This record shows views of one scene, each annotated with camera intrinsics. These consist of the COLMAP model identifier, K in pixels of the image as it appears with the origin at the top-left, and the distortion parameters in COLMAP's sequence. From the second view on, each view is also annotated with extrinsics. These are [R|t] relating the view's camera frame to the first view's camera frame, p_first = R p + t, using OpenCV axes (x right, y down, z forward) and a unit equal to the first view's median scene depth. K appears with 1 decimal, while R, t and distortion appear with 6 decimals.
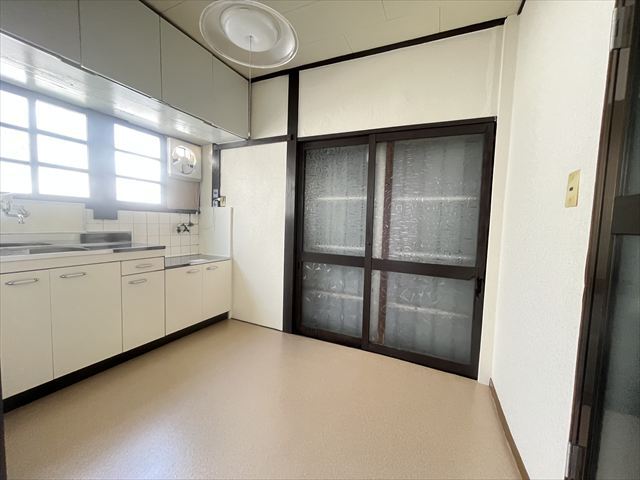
lens RADIAL K [[260.3, 0, 318.1], [0, 260.3, 243.3], [0, 0, 1]] dist [-0.004603, 0.000492]
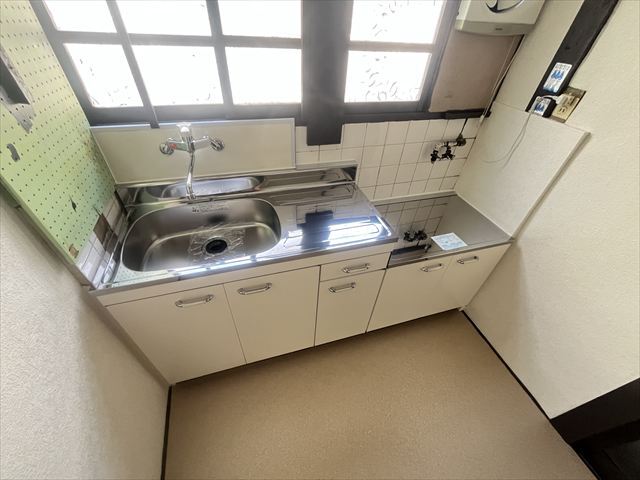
lens RADIAL K [[260.3, 0, 322.0], [0, 260.3, 241.0], [0, 0, 1]] dist [-0.004603, 0.000492]
pose [[0.680085, 0.491422, -0.544049, -0.315182], [-0.080889, 0.787854, 0.610527, -0.213156], [0.728658, -0.371203, 0.575558, 0.462301]]
